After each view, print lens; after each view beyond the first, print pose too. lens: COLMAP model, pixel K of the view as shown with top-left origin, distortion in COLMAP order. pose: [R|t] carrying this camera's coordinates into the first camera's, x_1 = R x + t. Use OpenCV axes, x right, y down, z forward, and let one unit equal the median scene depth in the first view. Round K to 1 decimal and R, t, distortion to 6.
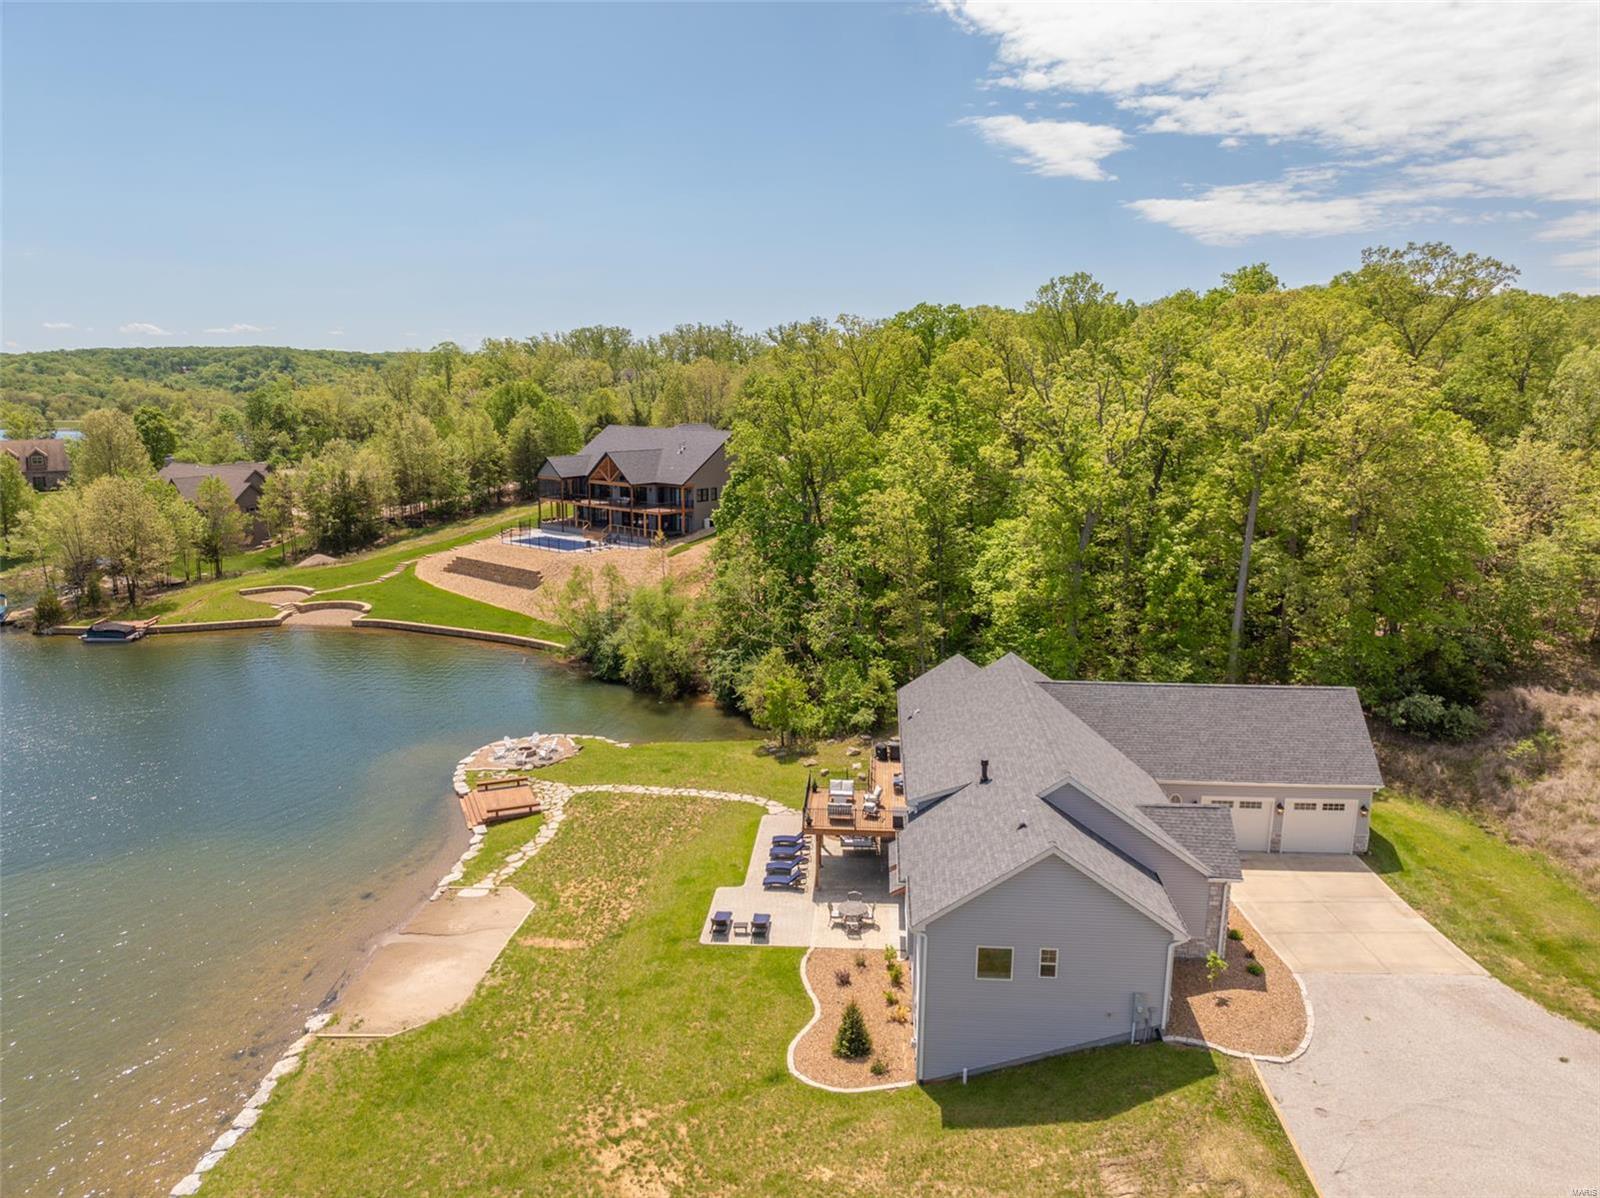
lens RADIAL K [[1123.8, 0, 800.0], [0, 1123.8, 599.0], [0, 0, 1]] dist [-0.036200, 0.009416]
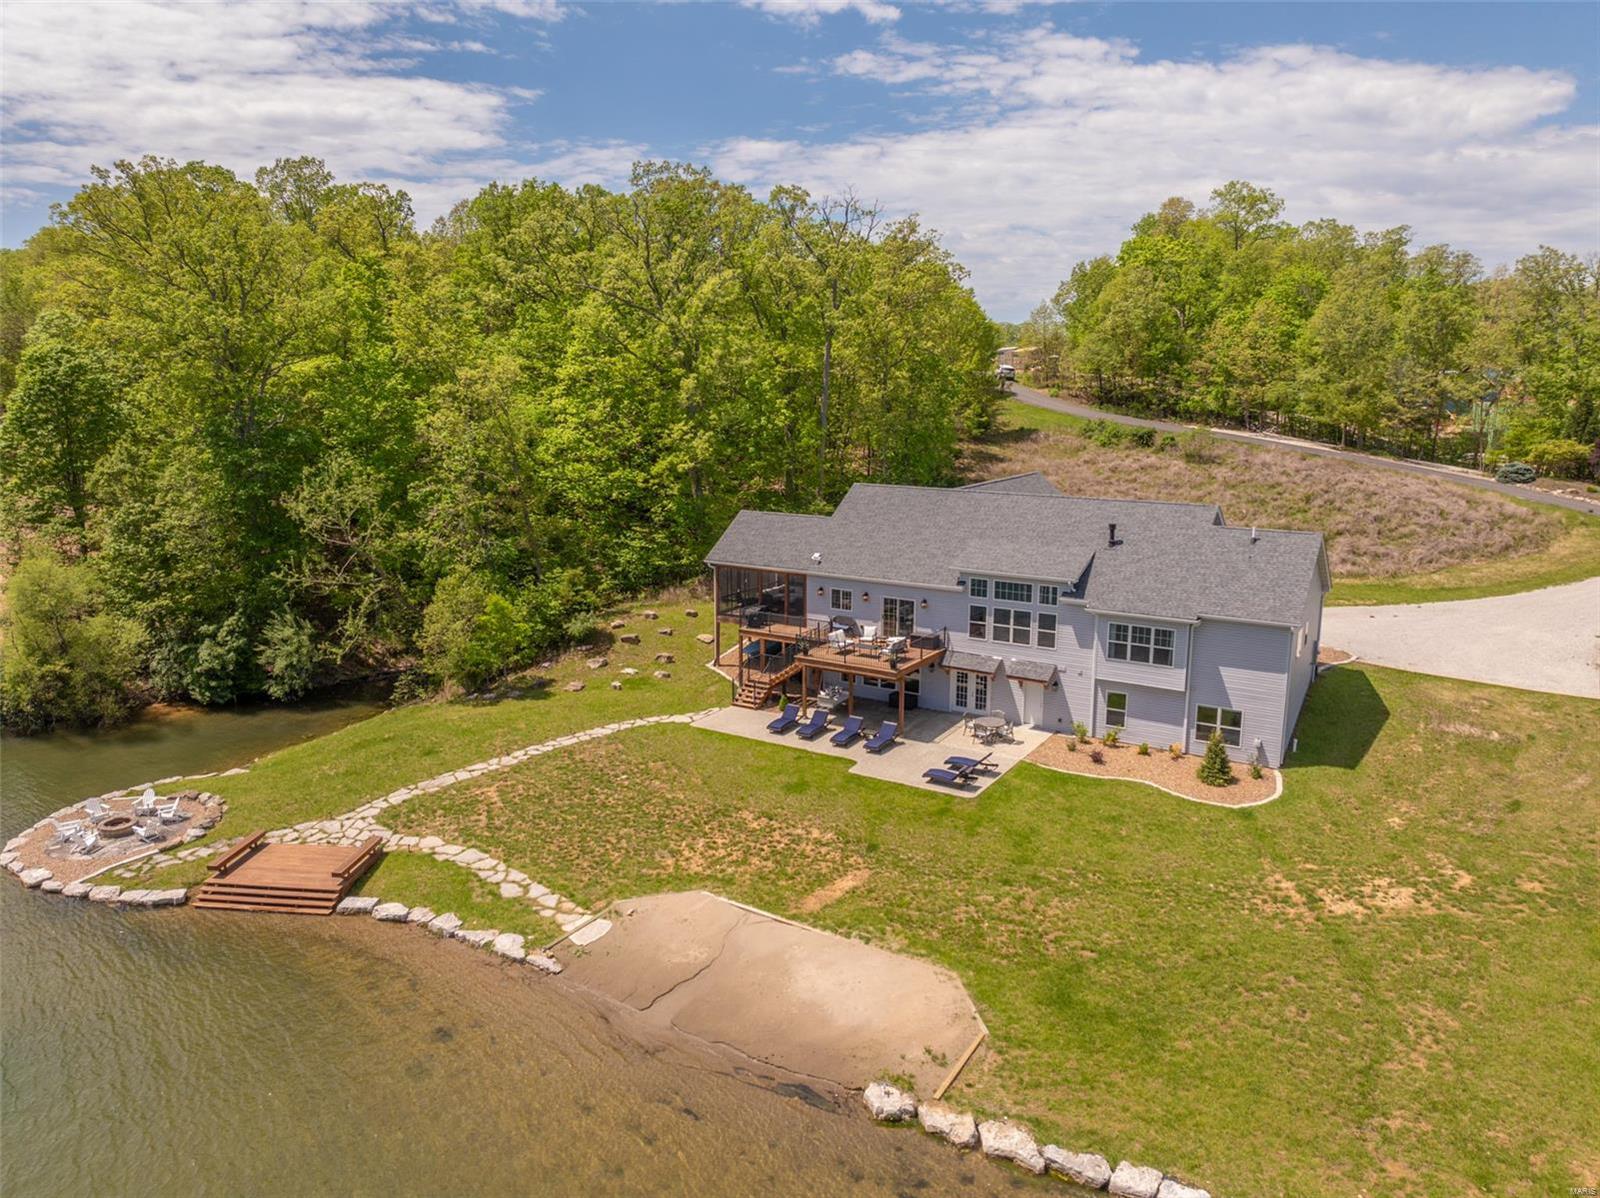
lens RADIAL K [[1123.8, 0, 800.0], [0, 1123.8, 599.0], [0, 0, 1]] dist [-0.036200, 0.009416]
pose [[0.470110, -0.183475, 0.863327, -0.885159], [0.175269, 0.978081, 0.112423, 0.035117], [-0.865031, 0.098463, 0.491963, 0.677987]]
